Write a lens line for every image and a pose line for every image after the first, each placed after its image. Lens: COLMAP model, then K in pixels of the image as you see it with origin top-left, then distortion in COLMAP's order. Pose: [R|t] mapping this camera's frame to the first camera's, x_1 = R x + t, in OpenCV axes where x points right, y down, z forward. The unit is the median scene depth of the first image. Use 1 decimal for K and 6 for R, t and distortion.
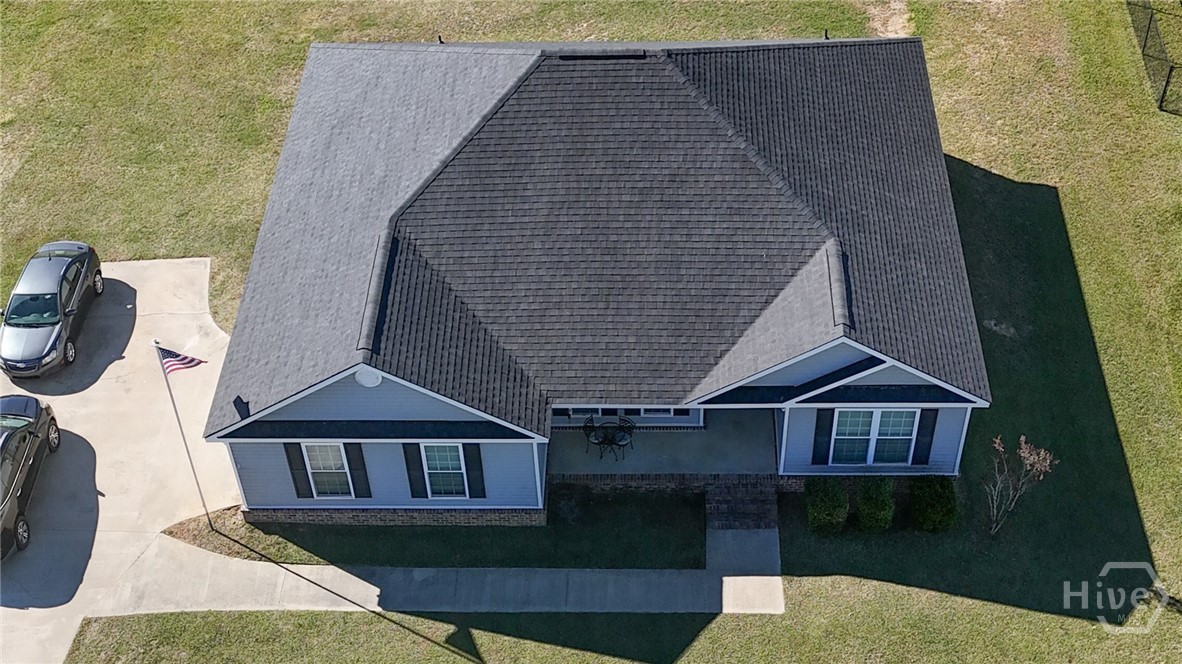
lens RADIAL K [[1545.1, 0, 630.0], [0, 1545.1, 332.6], [0, 0, 1]] dist [0.213327, -0.477482]
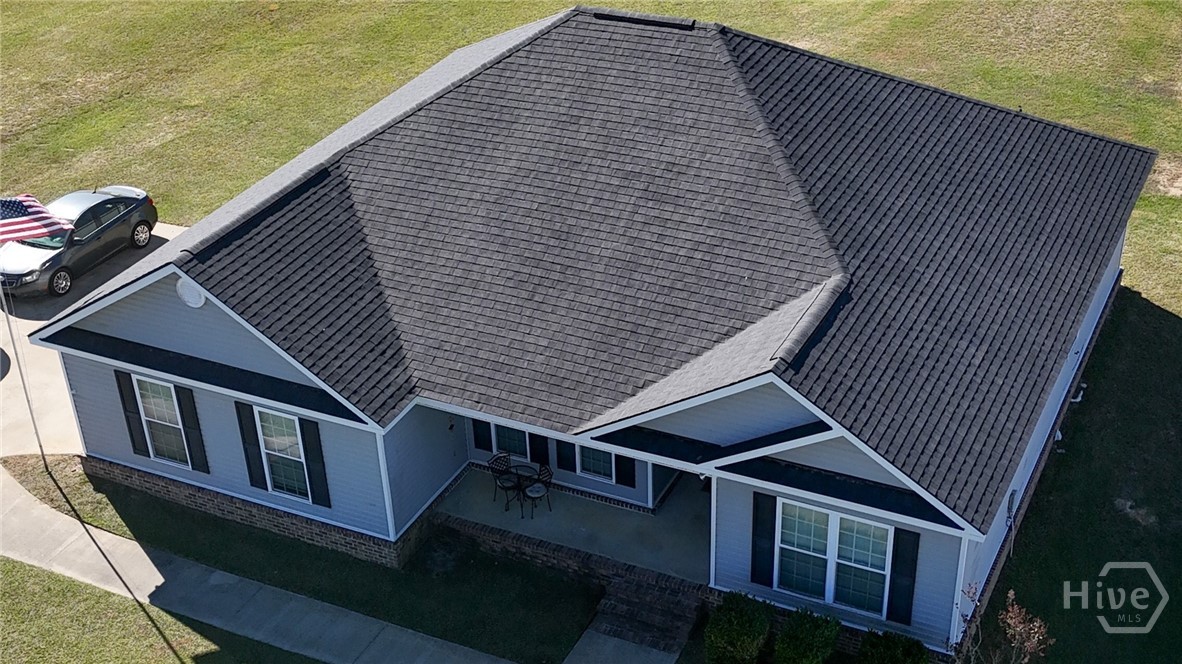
lens RADIAL K [[1545.1, 0, 630.0], [0, 1545.1, 332.6], [0, 0, 1]] dist [0.213327, -0.477482]
pose [[0.917072, 0.204285, -0.342412, 0.292370], [-0.268563, 0.951230, -0.151774, 0.101356], [0.294707, 0.231147, 0.927210, 0.303728]]
